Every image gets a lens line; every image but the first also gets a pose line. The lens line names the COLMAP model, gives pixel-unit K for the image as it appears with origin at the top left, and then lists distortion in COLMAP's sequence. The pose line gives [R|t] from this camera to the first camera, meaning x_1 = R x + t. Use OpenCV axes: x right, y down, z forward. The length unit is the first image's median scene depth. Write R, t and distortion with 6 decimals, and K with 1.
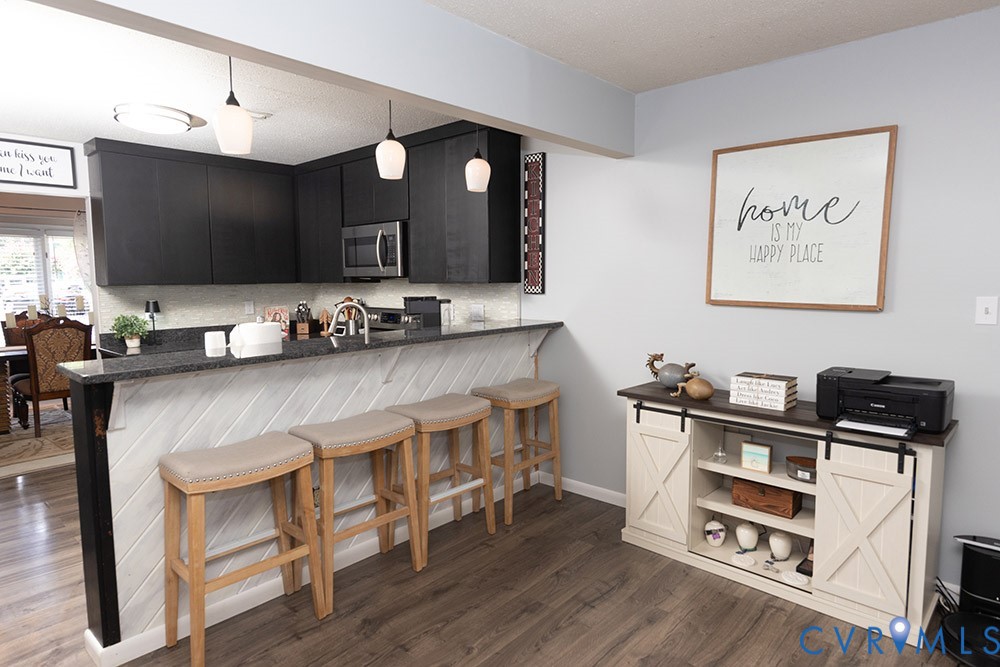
lens RADIAL K [[611.2, 0, 500.0], [0, 611.2, 333.5], [0, 0, 1]] dist [0.001311, 0.000464]
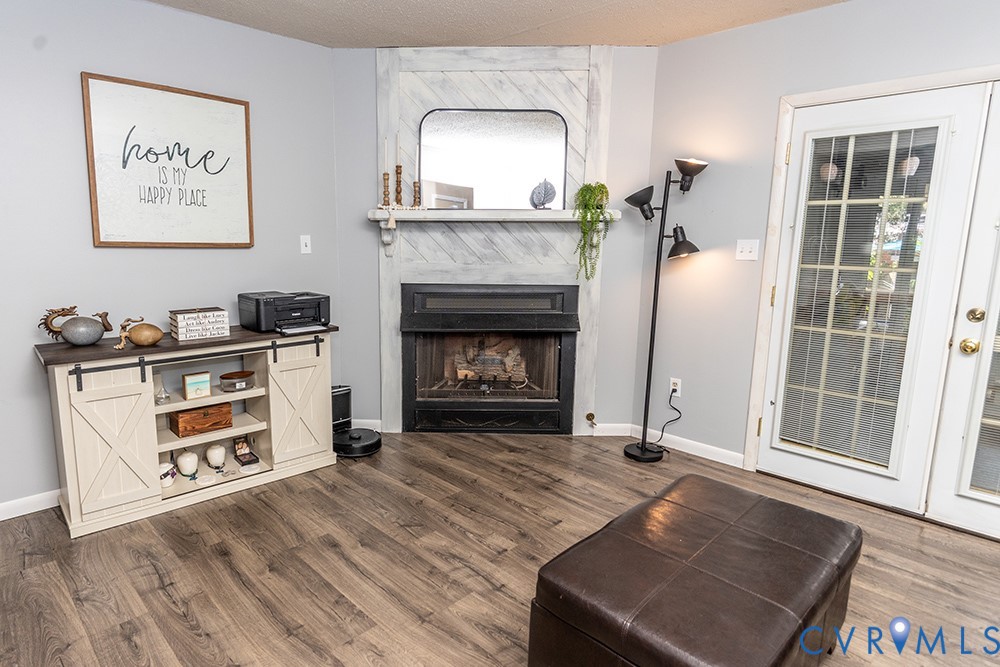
lens RADIAL K [[557.9, 0, 500.0], [0, 557.9, 333.5], [0, 0, 1]] dist [-0.000638, 0.000492]
pose [[0.022775, -0.172152, 0.984807, -0.531658], [0.082334, 0.982039, 0.169764, -0.013880], [-0.996345, 0.077217, 0.036540, 0.417519]]
